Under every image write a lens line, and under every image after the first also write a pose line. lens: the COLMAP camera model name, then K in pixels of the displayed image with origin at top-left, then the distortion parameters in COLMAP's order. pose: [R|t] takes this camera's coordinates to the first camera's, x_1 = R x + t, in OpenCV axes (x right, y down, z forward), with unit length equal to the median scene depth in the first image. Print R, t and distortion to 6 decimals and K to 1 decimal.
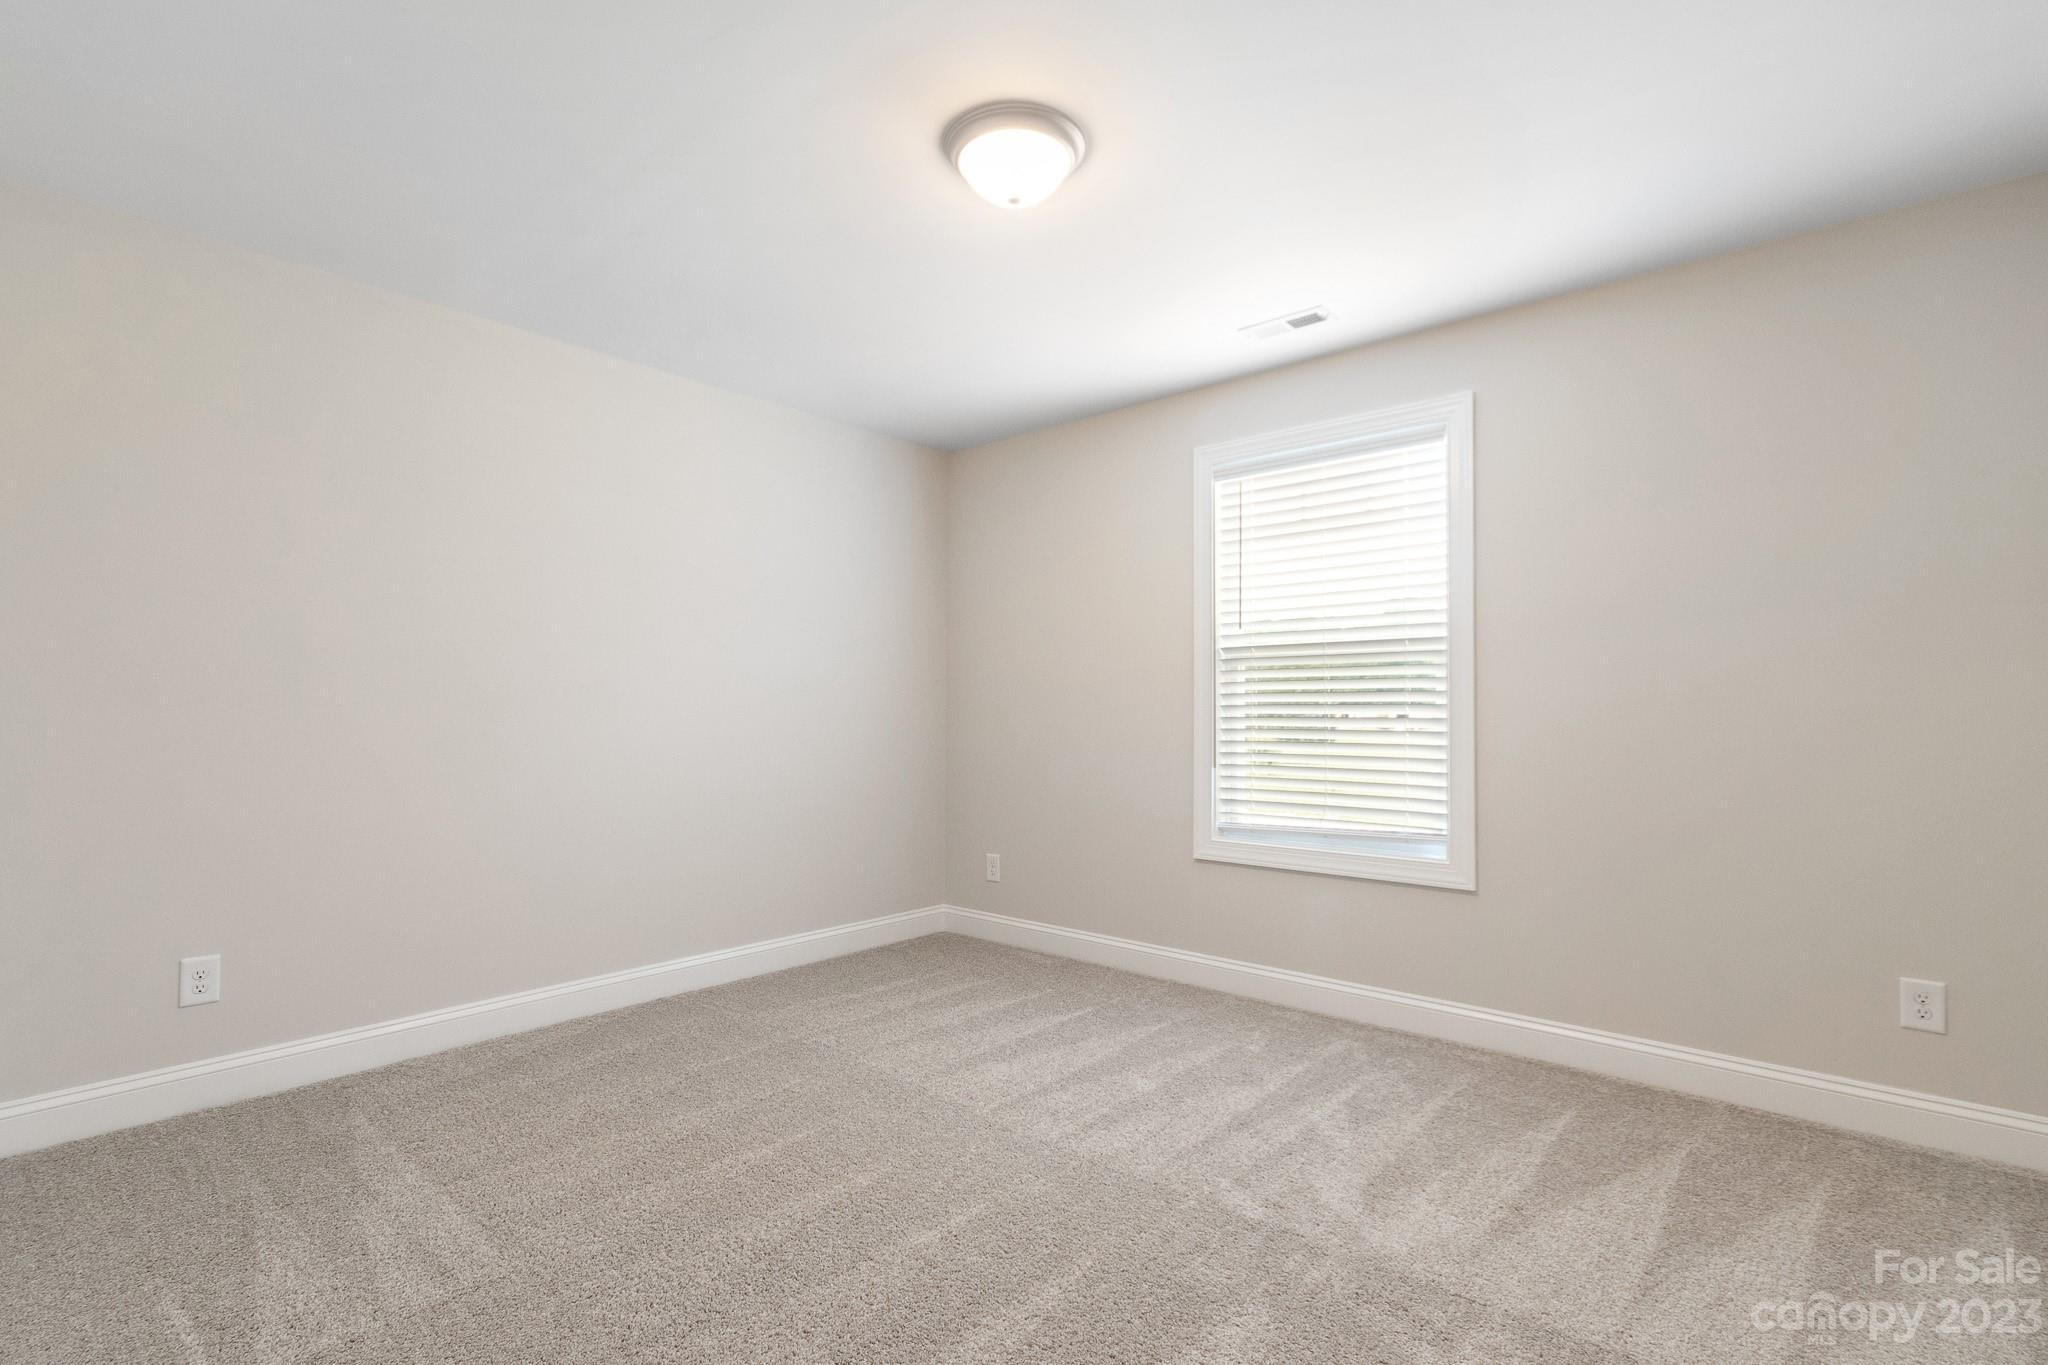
lens RADIAL K [[955.1, 0, 1013.8], [0, 955.1, 706.7], [0, 0, 1]] dist [0.011598, -0.001754]
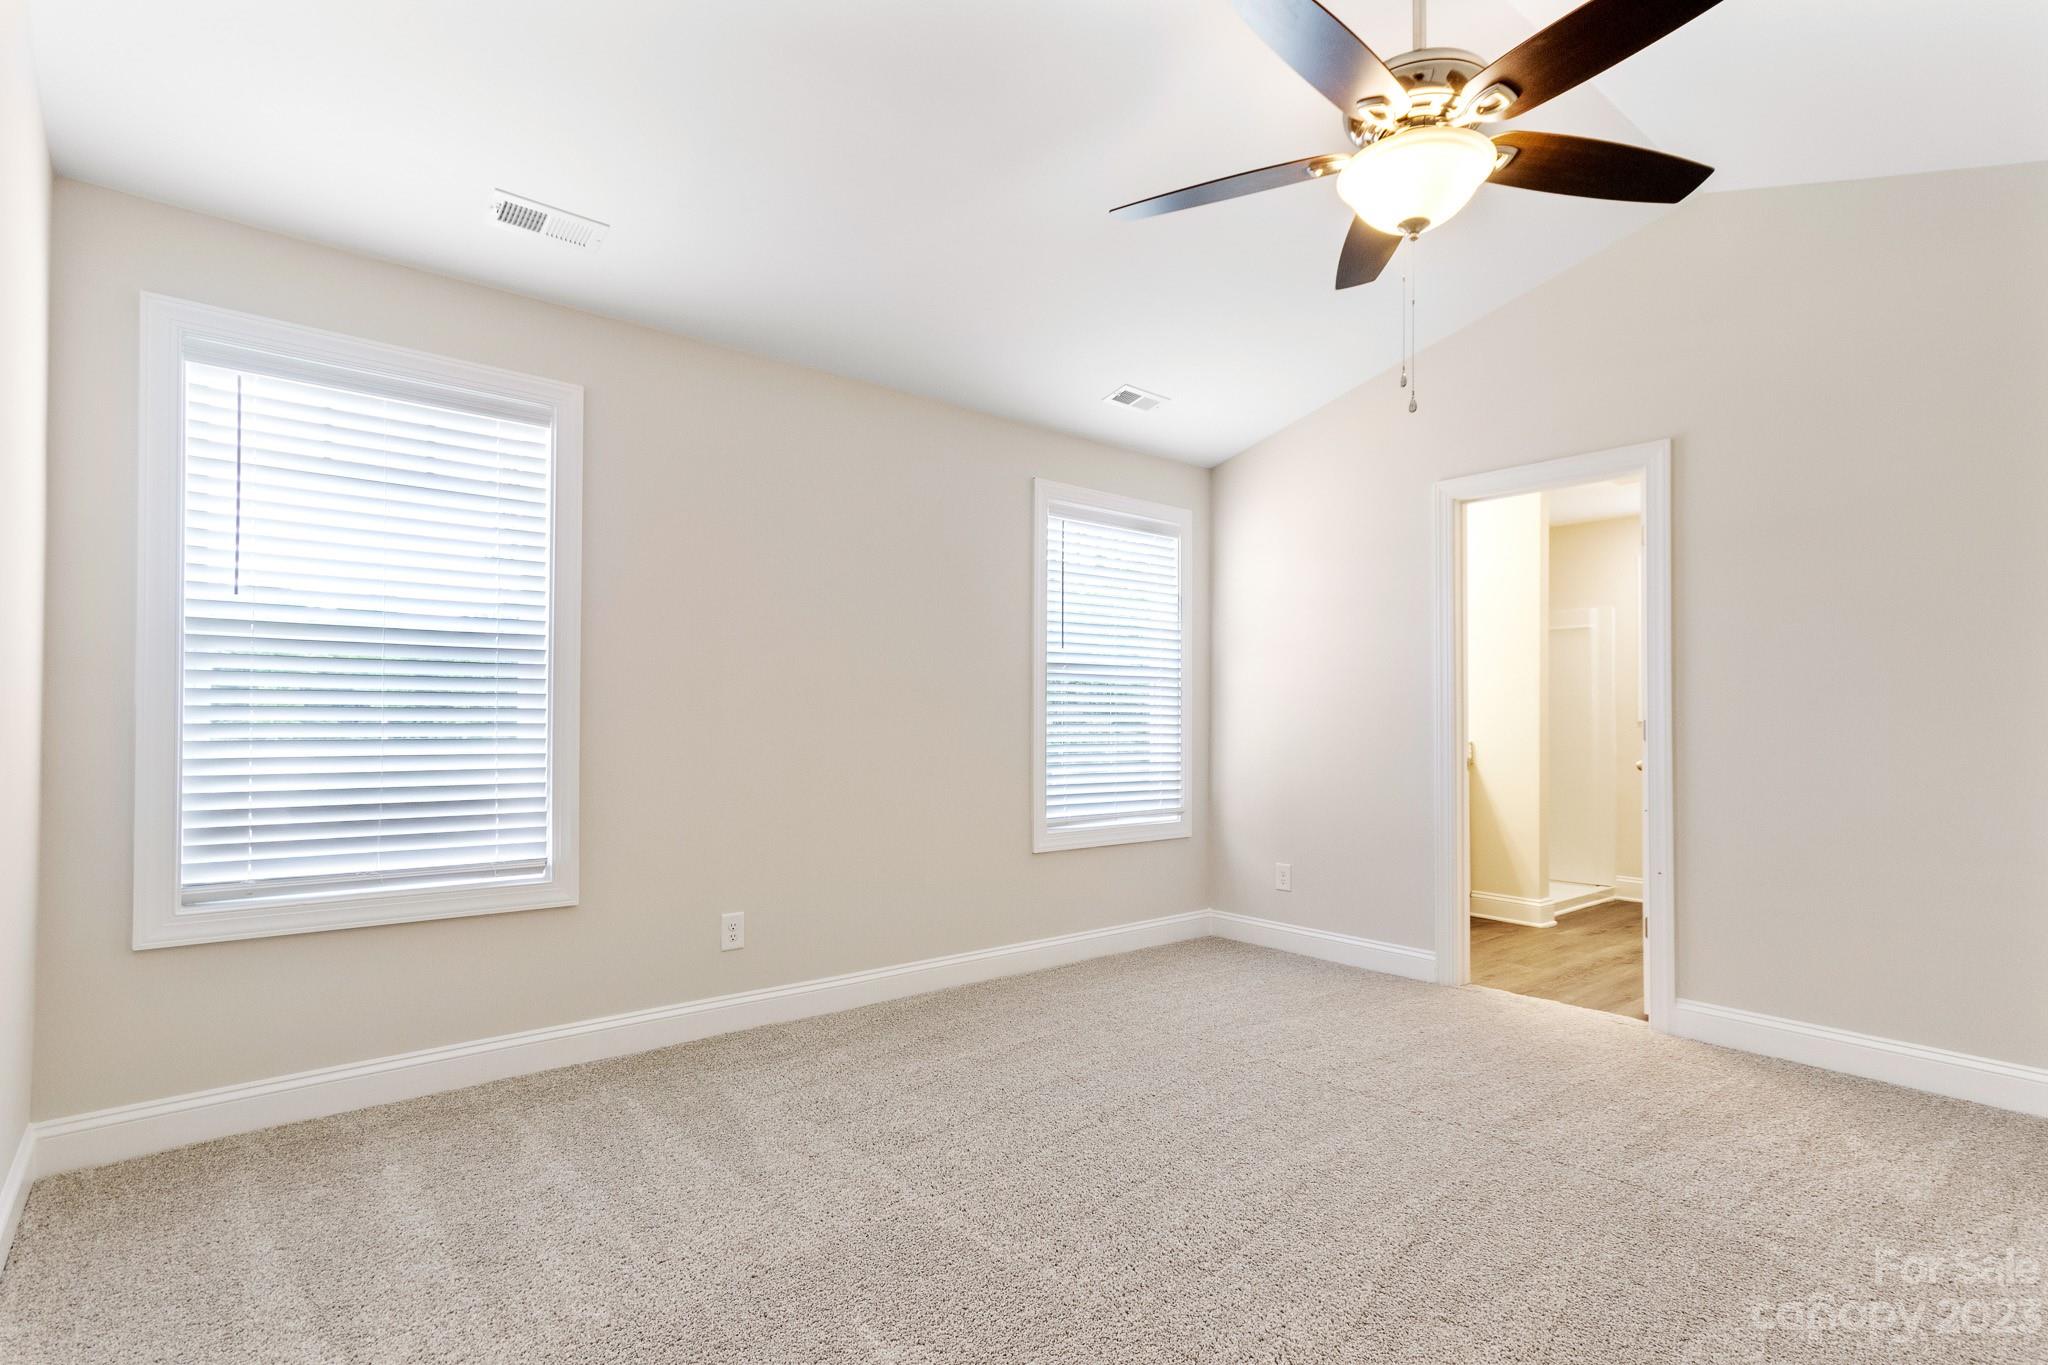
lens RADIAL K [[955.1, 0, 1013.8], [0, 955.1, 706.7], [0, 0, 1]] dist [0.011598, -0.001754]
pose [[0.214905, 0.021035, 0.976408, -0.346476], [-0.016296, 0.999706, -0.017950, 0.002262], [-0.976499, -0.012054, 0.215184, 0.345094]]
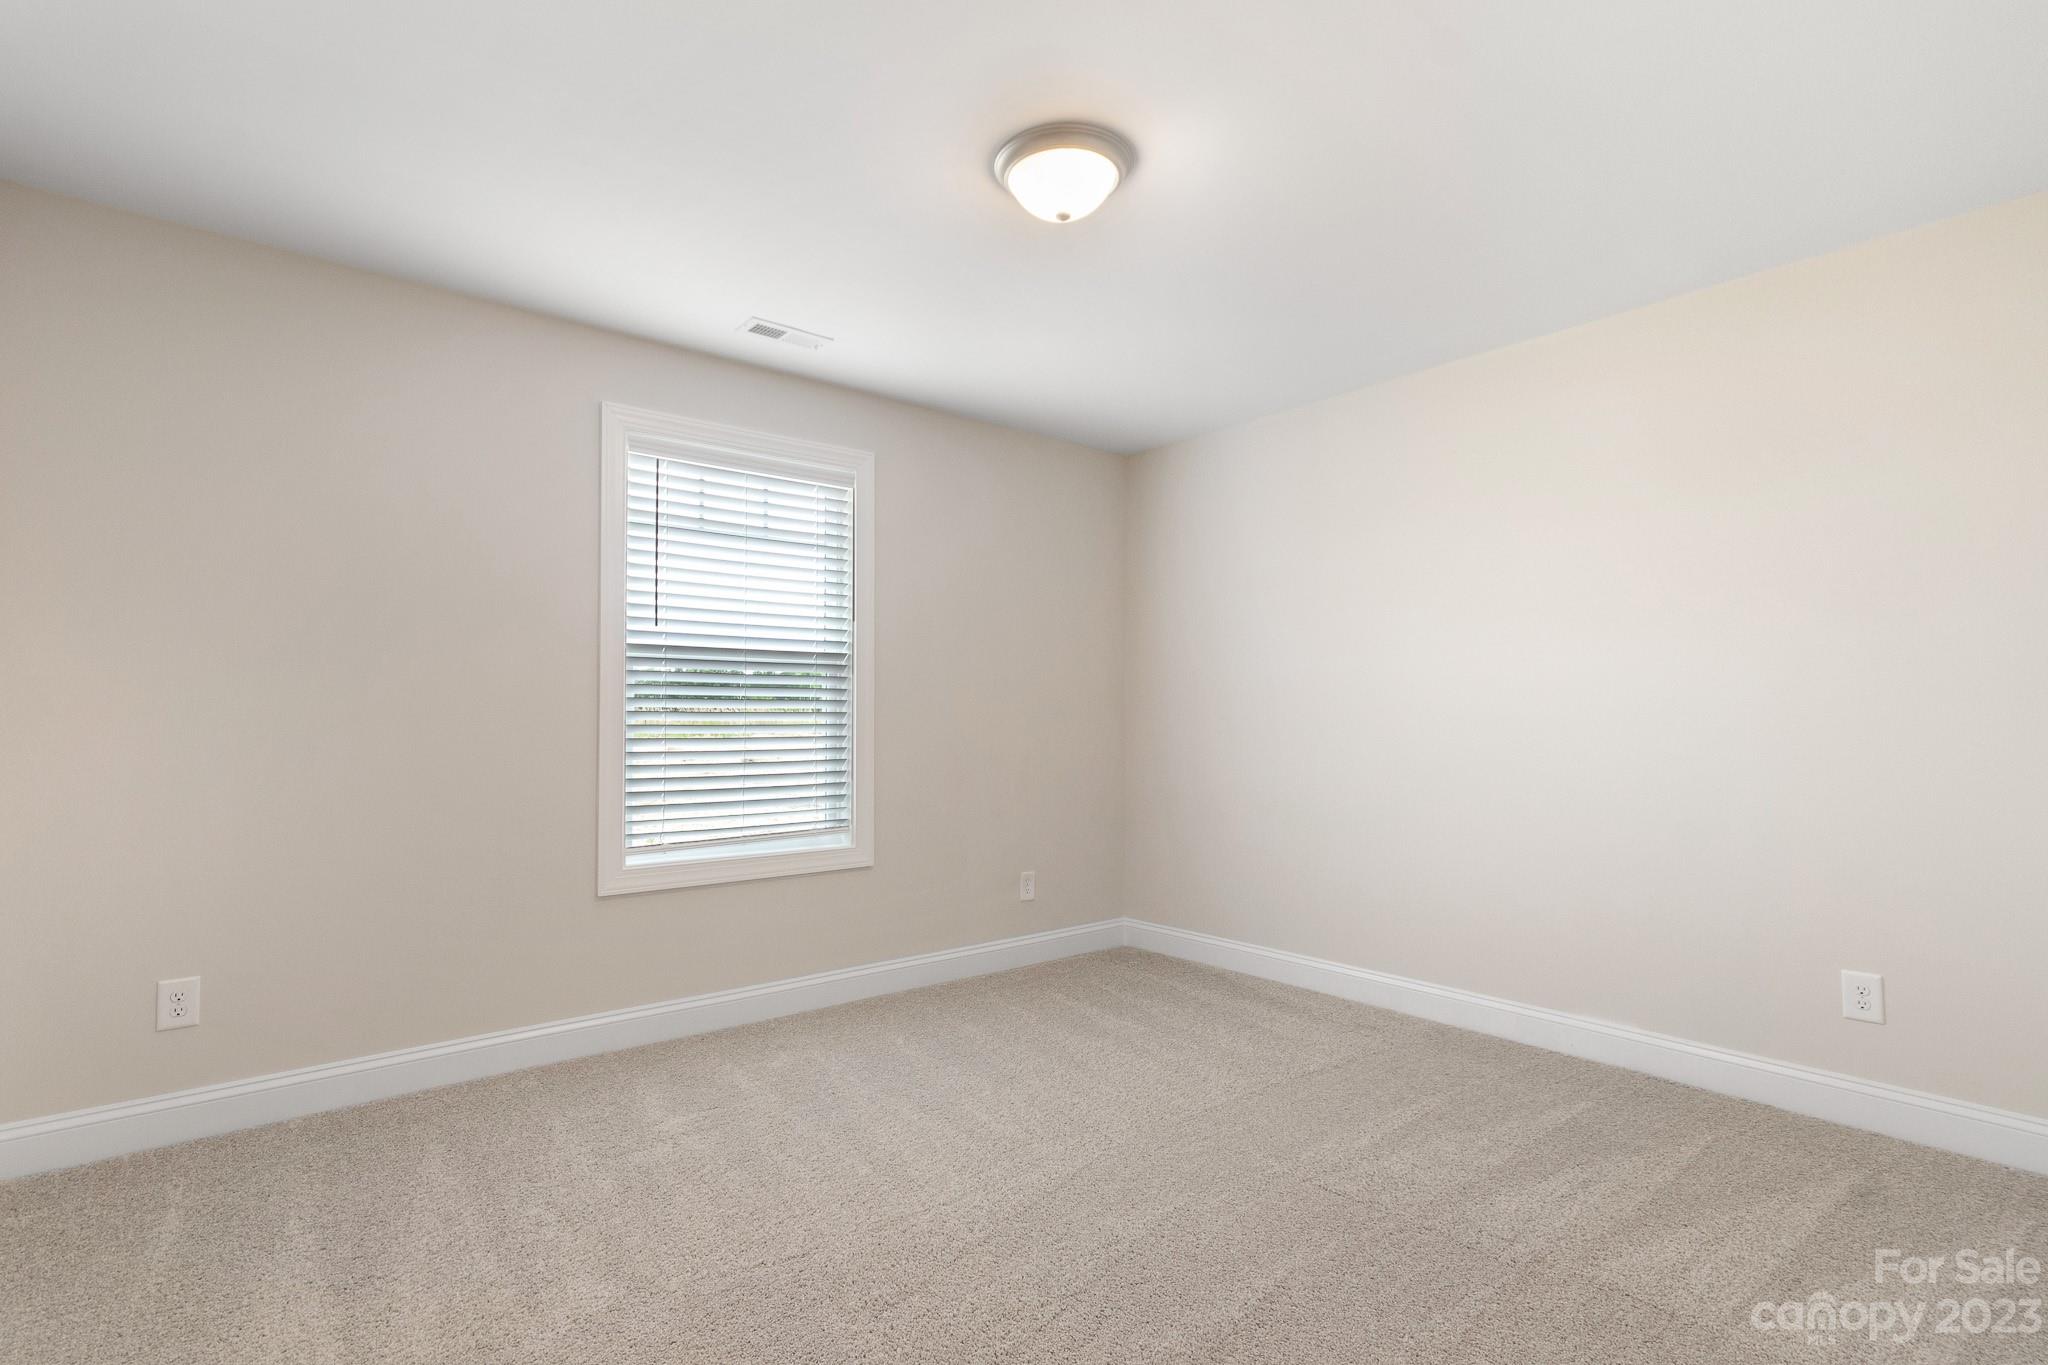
lens RADIAL K [[955.1, 0, 1013.8], [0, 955.1, 706.7], [0, 0, 1]] dist [0.011598, -0.001754]
pose [[0.175051, 0.017019, 0.984412, -0.644548], [-0.004148, 0.999854, -0.016549, 0.008150], [-0.984551, -0.001186, 0.175096, 0.574823]]
